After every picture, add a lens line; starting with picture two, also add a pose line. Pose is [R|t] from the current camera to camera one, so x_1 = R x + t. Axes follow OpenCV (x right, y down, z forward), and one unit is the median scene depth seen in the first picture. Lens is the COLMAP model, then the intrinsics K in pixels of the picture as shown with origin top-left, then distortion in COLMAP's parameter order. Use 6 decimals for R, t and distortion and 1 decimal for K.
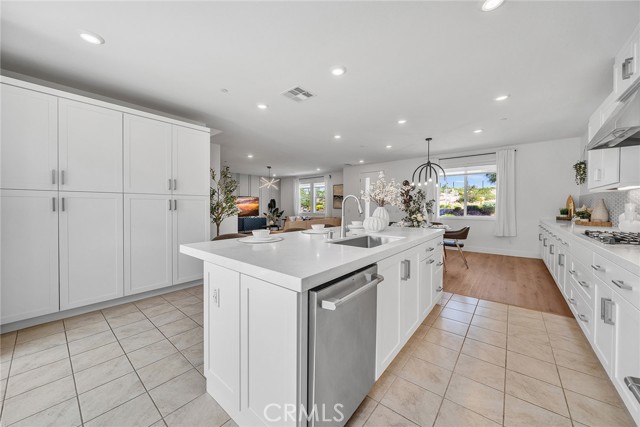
lens RADIAL K [[227.6, 0, 312.6], [0, 227.6, 211.9], [0, 0, 1]] dist [-0.000337, -0.000018]
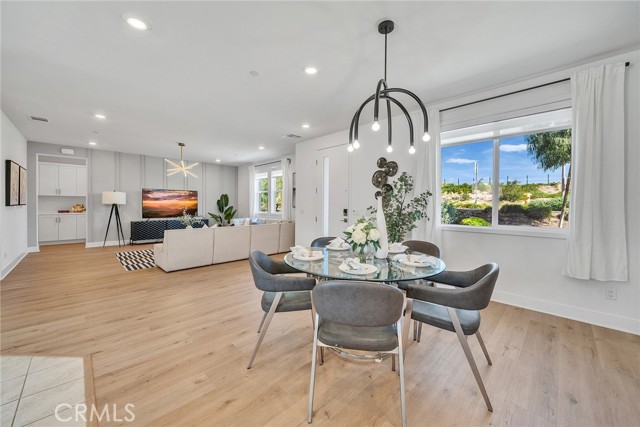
lens RADIAL K [[238.0, 0, 316.3], [0, 238.0, 208.2], [0, 0, 1]] dist [0.000238, 0.000115]
pose [[0.996671, 0.008513, -0.081083, 0.206117], [-0.009516, 0.999883, -0.011995, -0.005765], [0.080971, 0.012727, 0.996635, 0.289243]]
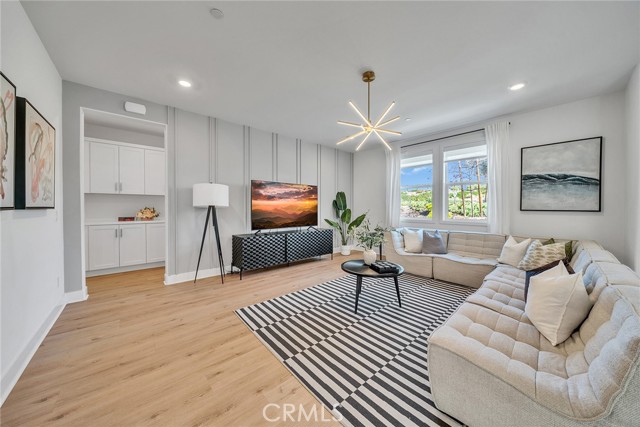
lens RADIAL K [[214.3, 0, 318.6], [0, 214.3, 210.1], [0, 0, 1]] dist [-0.000999, -0.000101]
pose [[0.989853, 0.003535, -0.142052, -0.174217], [-0.005024, 0.999936, -0.010128, -0.010888], [0.142007, 0.010739, 0.989807, 0.578525]]
